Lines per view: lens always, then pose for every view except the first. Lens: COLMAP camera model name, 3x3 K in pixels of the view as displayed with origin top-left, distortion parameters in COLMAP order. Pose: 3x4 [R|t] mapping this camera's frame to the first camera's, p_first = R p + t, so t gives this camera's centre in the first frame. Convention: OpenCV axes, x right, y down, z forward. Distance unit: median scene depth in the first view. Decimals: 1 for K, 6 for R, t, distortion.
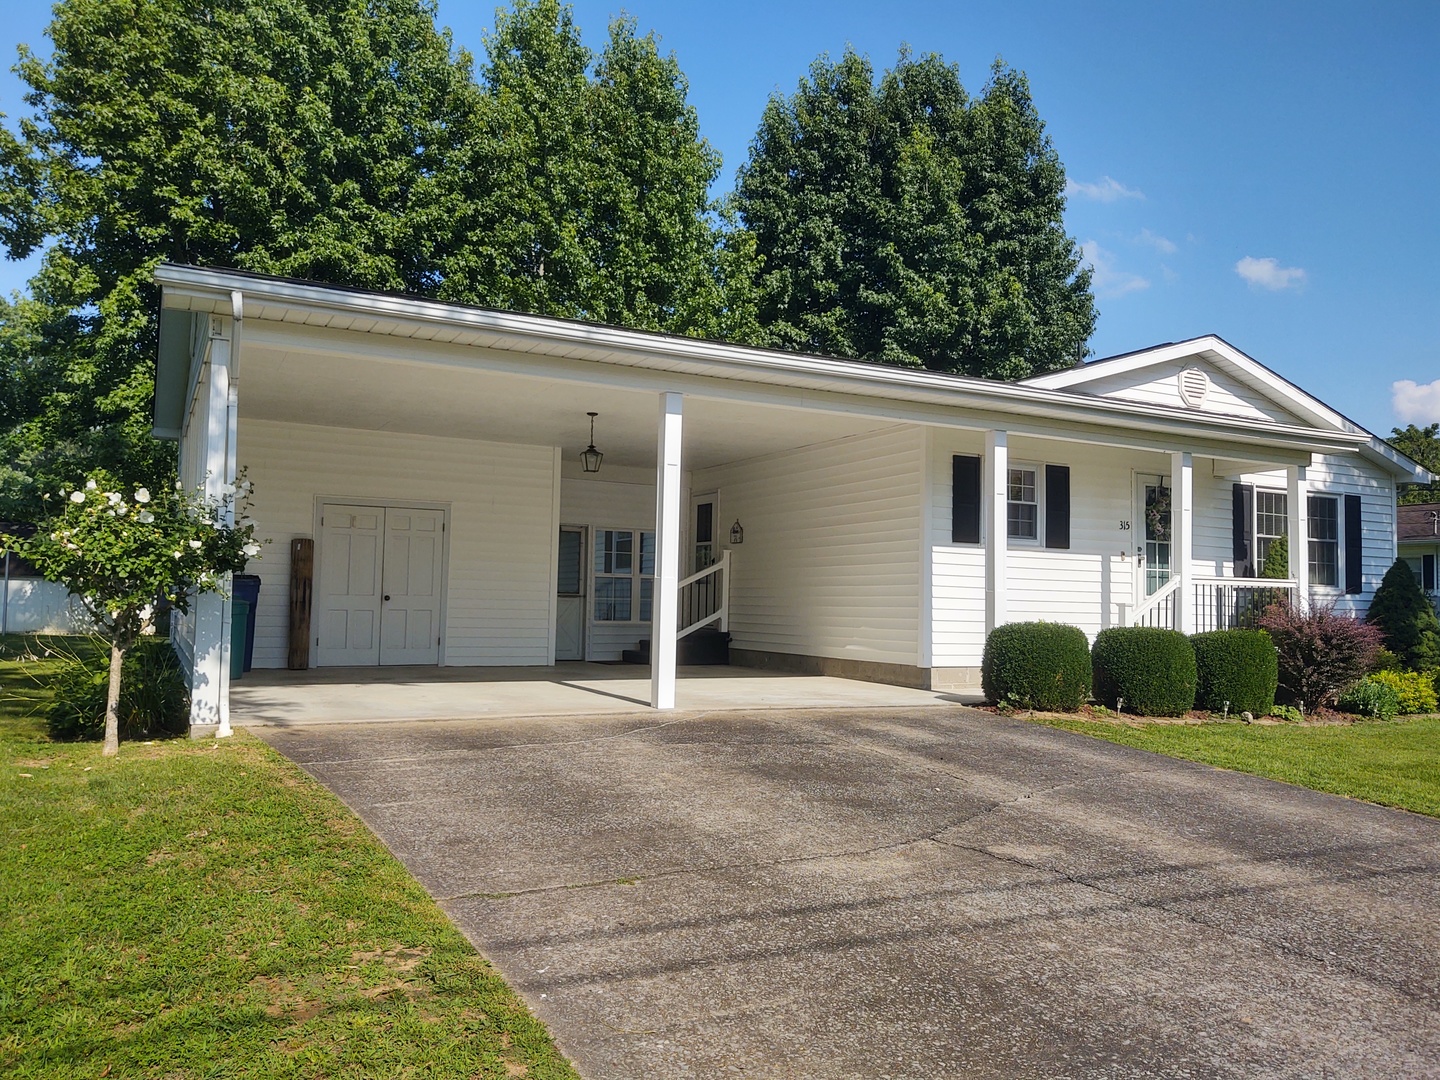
lens RADIAL K [[1098.8, 0, 722.3], [0, 1098.8, 541.9], [0, 0, 1]] dist [0.000456, 0.000753]
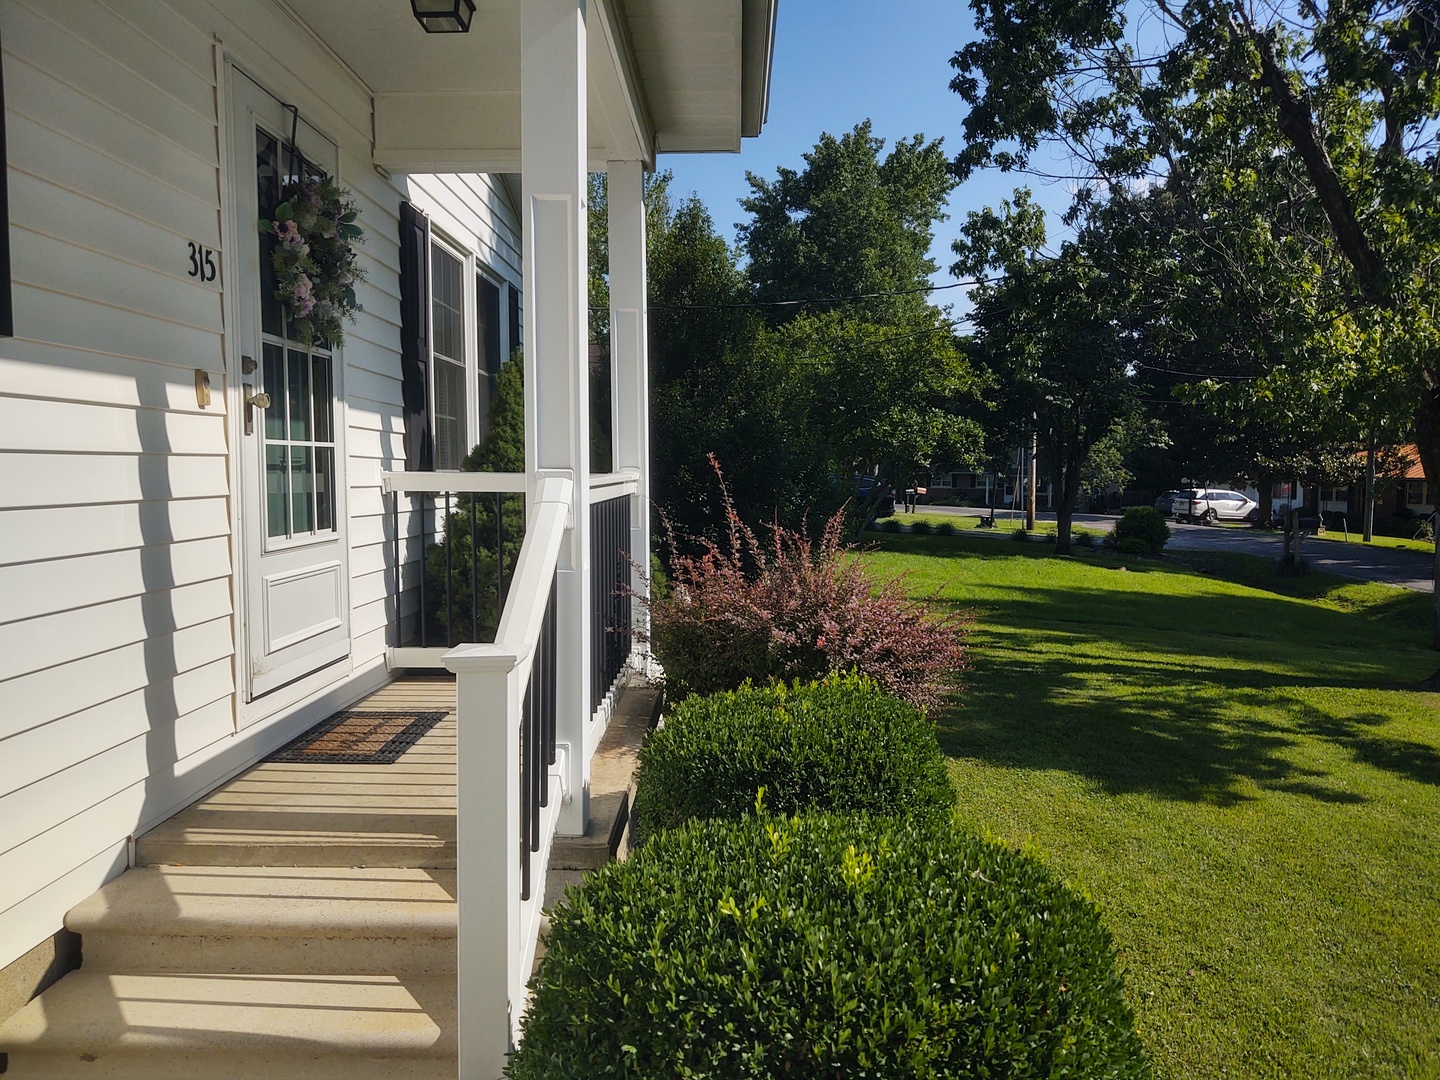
lens RADIAL K [[1098.8, 0, 719.0], [0, 1098.8, 535.6], [0, 0, 1]] dist [0.000456, 0.000753]
pose [[0.472220, -0.071771, 0.878554, 0.191651], [-0.045028, 0.993415, 0.105357, 0.013880], [-0.880330, -0.089311, 0.465878, 0.744000]]
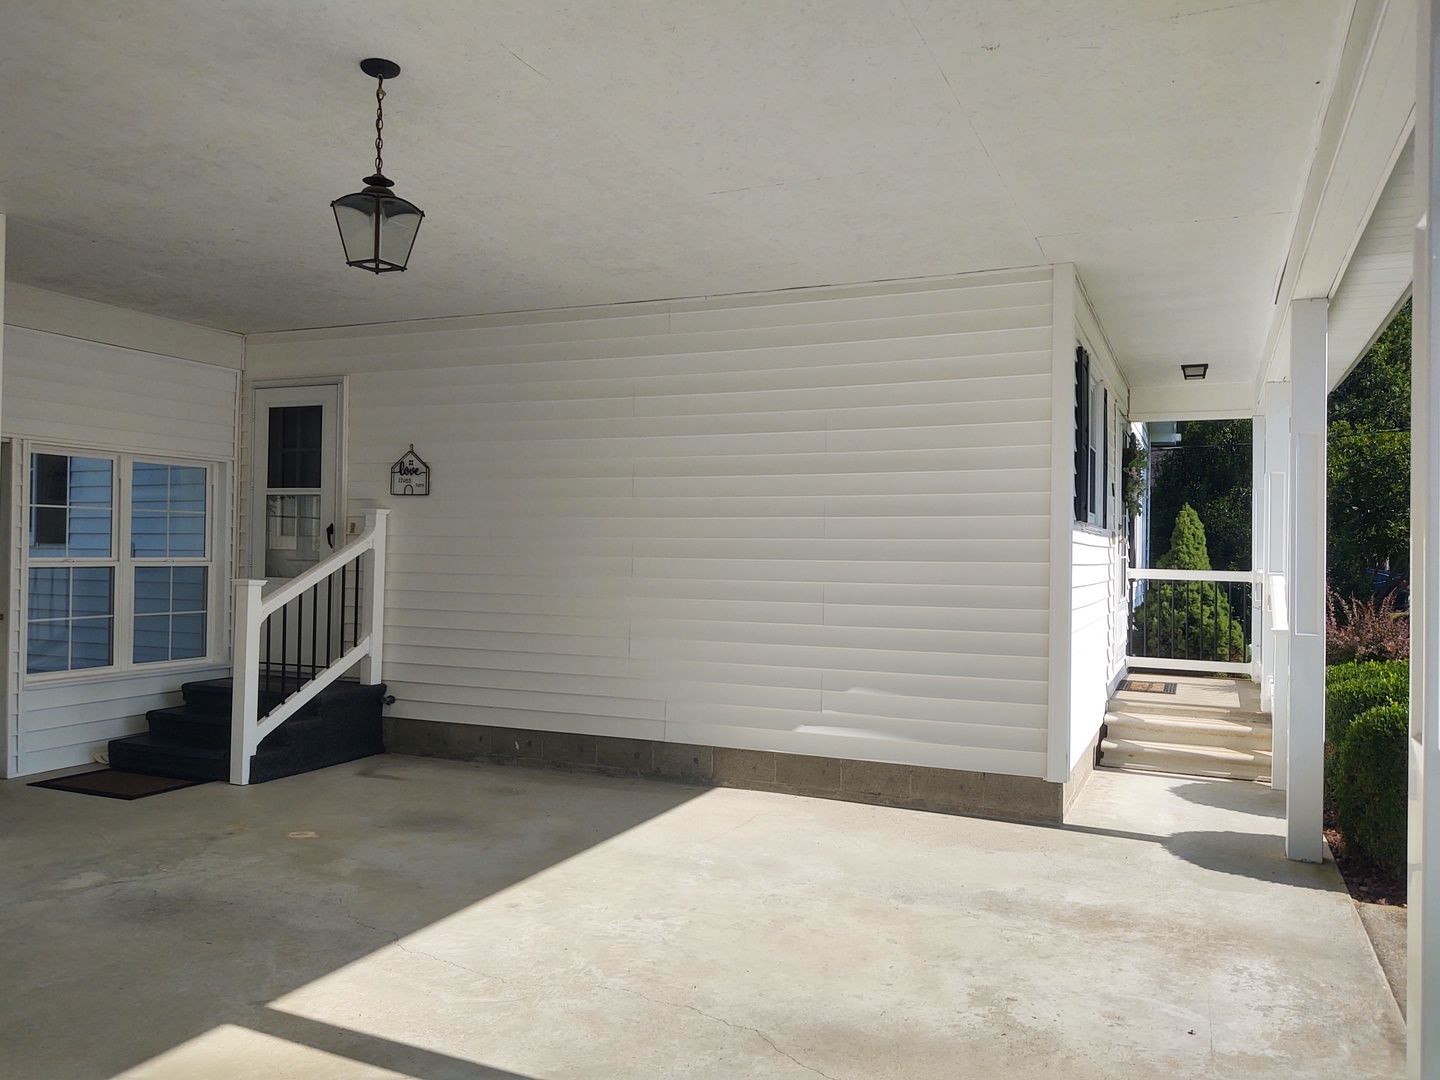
lens RADIAL K [[1098.8, 0, 719.7], [0, 1098.8, 540.7], [0, 0, 1]] dist [0.000456, 0.000753]
pose [[0.778009, -0.002594, 0.628248, -0.201004], [-0.035869, 0.998177, 0.048541, -0.007936], [-0.627228, -0.060300, 0.776498, 0.617720]]
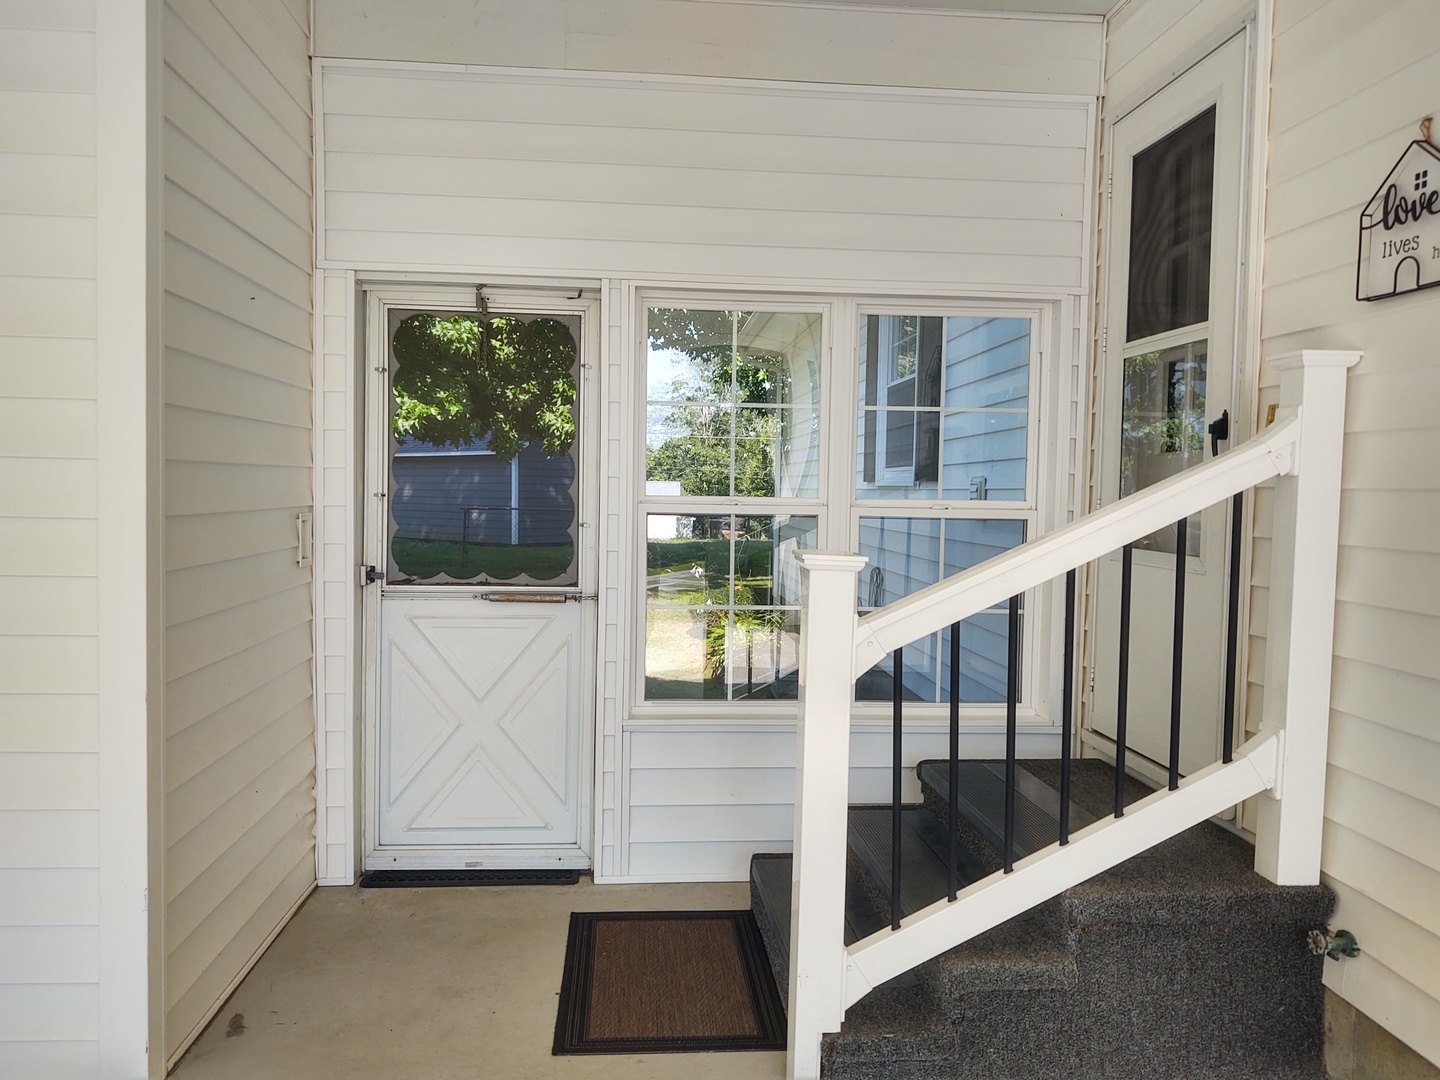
lens RADIAL K [[1098.8, 0, 719.2], [0, 1098.8, 532.1], [0, 0, 1]] dist [0.000456, 0.000753]
pose [[0.921361, 0.013347, -0.388479, -0.015241], [0.022257, 0.995959, 0.087004, 0.019395], [0.388071, -0.088809, 0.917341, 0.936884]]
